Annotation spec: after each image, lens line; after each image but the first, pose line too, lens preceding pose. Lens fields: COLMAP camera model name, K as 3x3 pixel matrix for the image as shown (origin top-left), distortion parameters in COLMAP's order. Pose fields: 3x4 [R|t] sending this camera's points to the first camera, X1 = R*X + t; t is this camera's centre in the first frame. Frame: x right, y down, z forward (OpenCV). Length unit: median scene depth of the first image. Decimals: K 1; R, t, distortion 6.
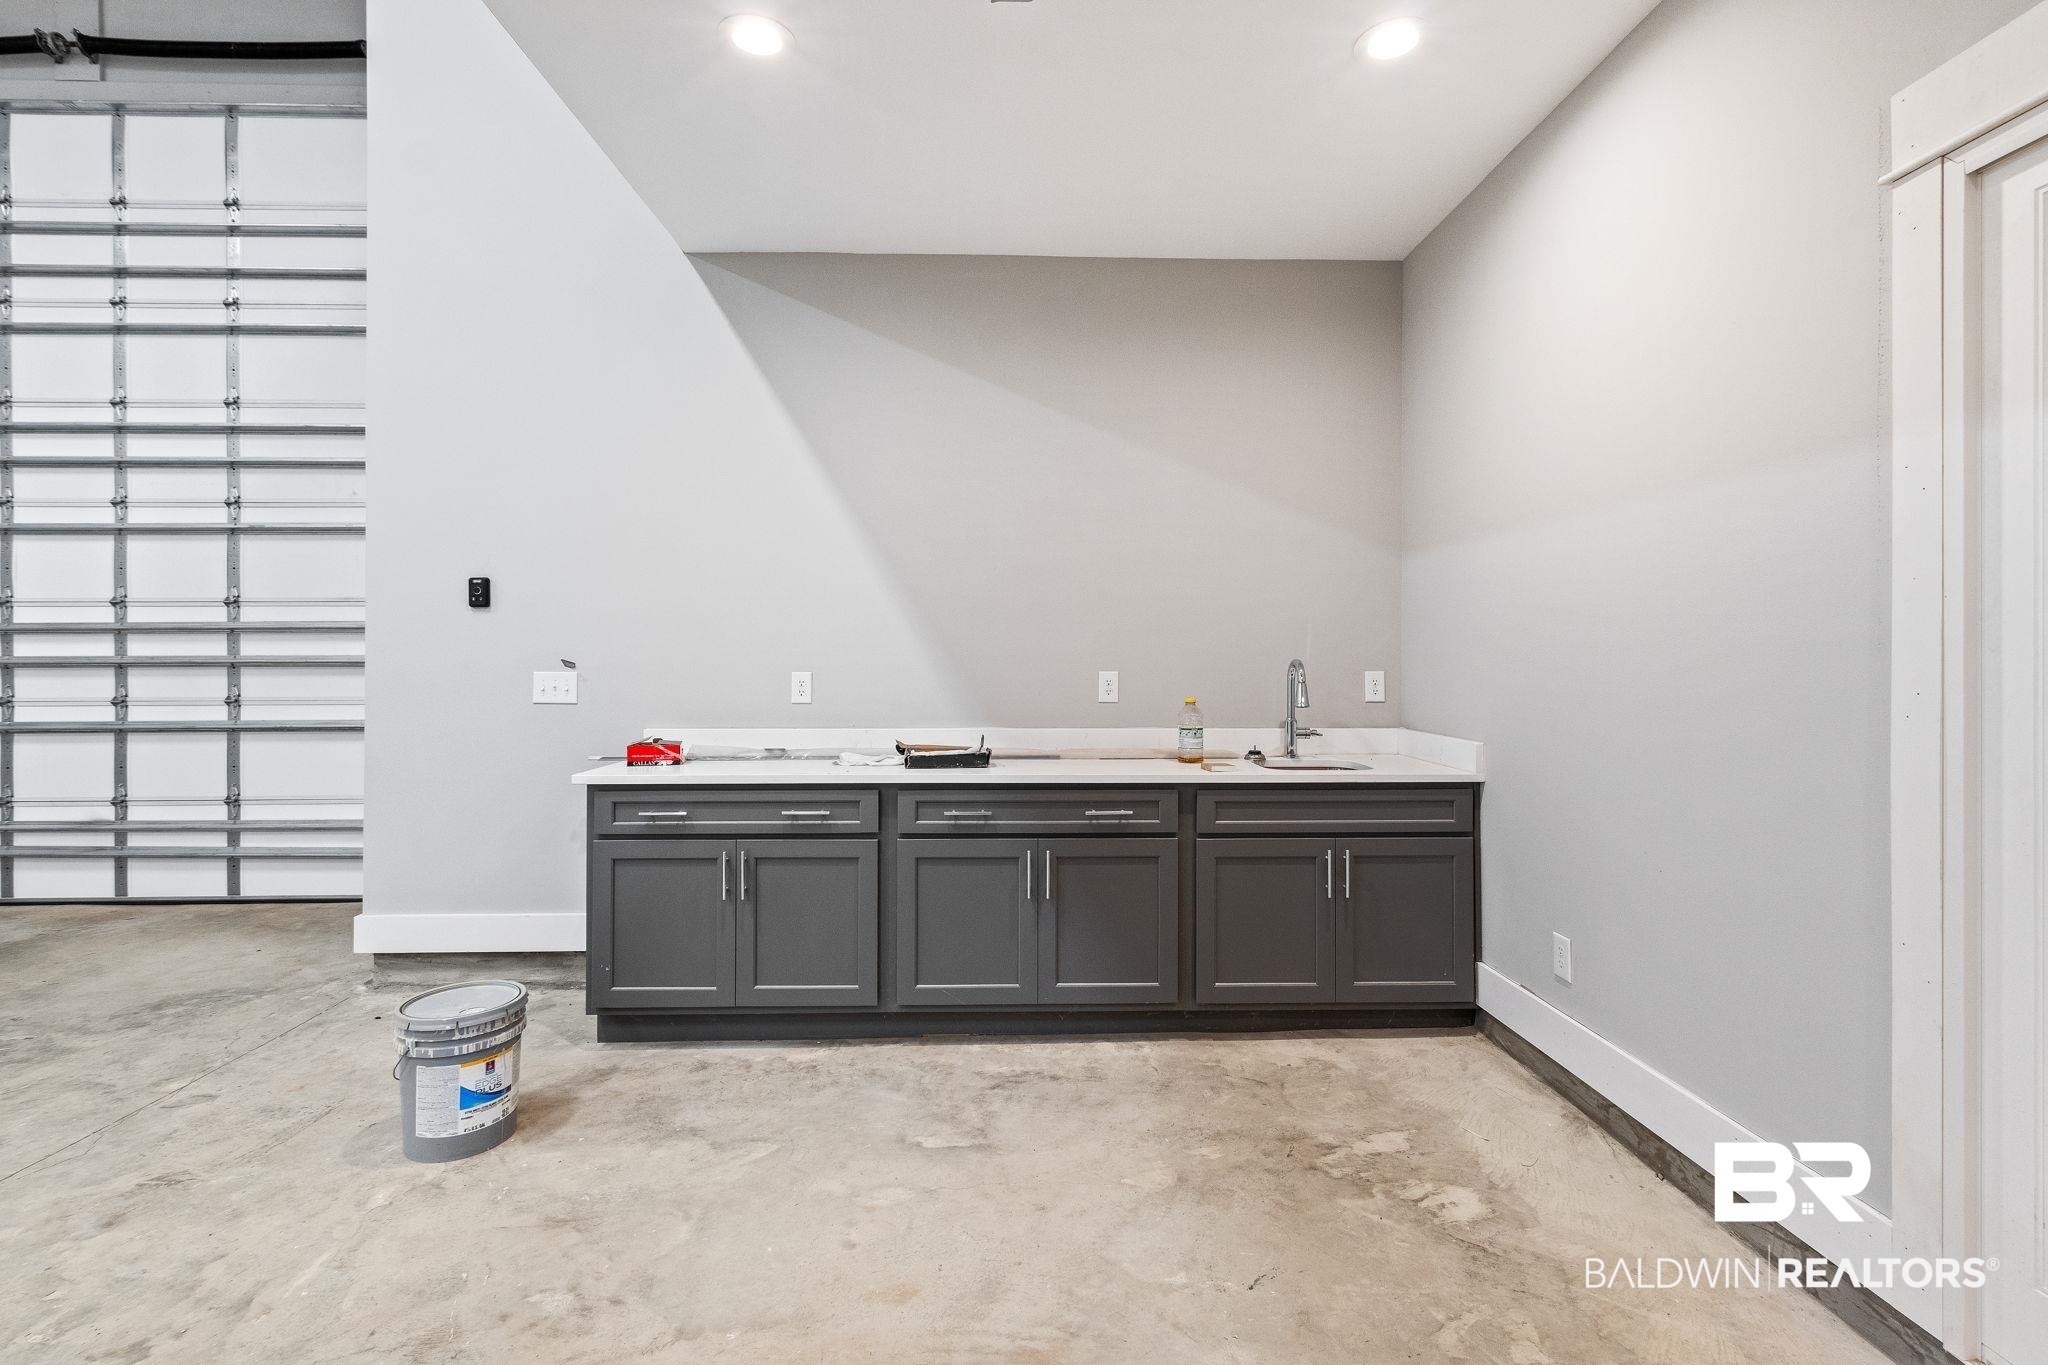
lens RADIAL K [[946.4, 0, 1025.5], [0, 946.4, 653.4], [0, 0, 1]] dist [0.001812, -0.000065]
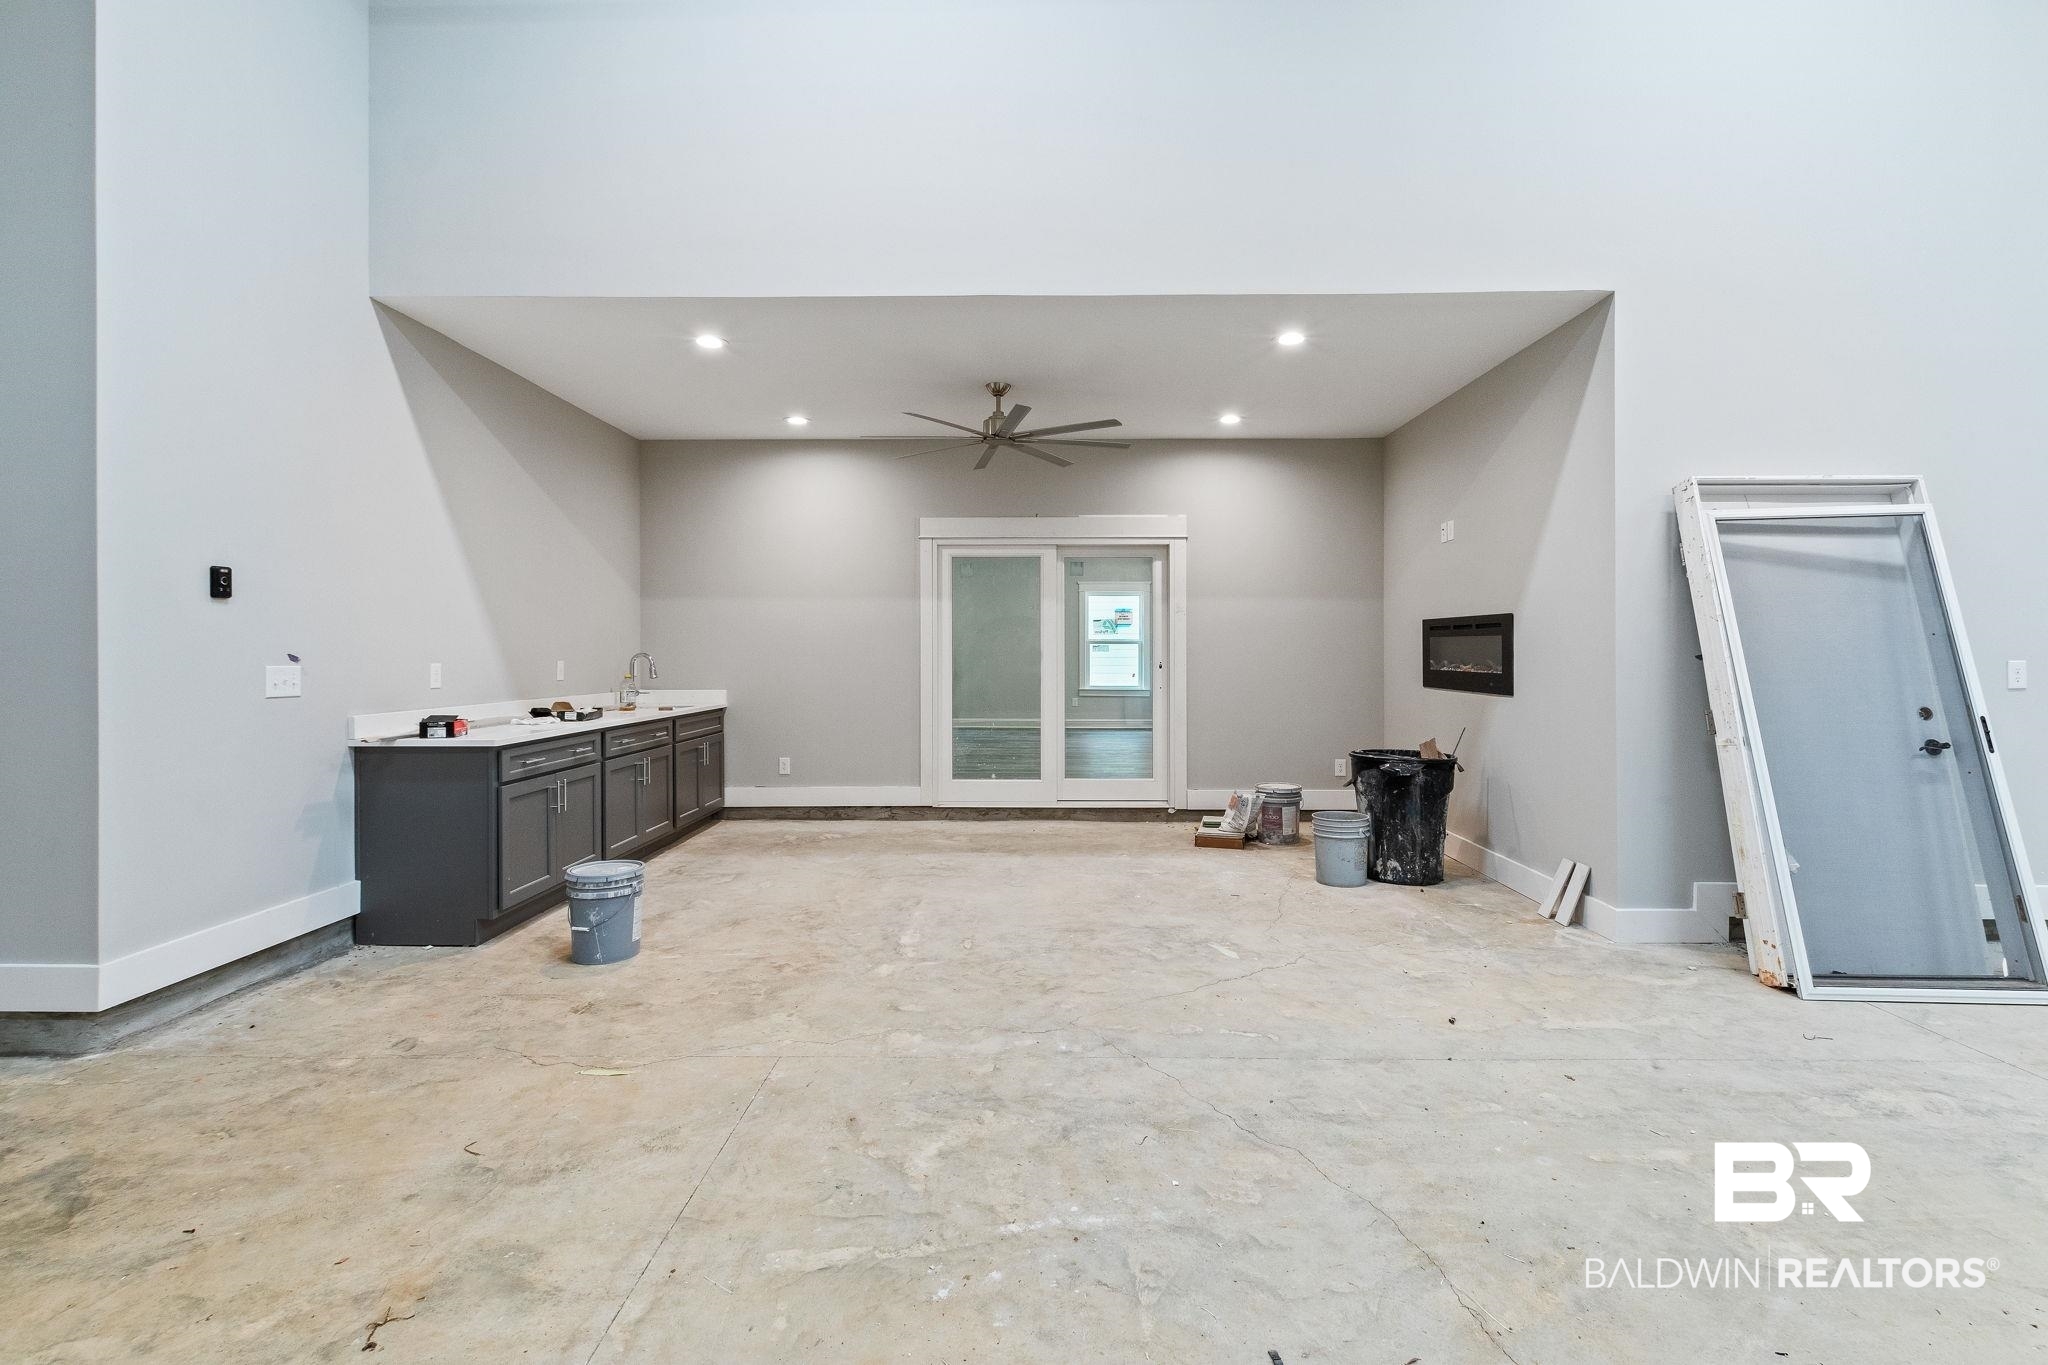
lens RADIAL K [[946.4, 0, 1025.5], [0, 946.4, 653.4], [0, 0, 1]] dist [0.001812, -0.000065]
pose [[0.042130, 0.000081, 0.999112, -1.715660], [-0.000312, 1.000000, -0.000068, 0.007048], [-0.999112, -0.000308, 0.042130, 0.190093]]
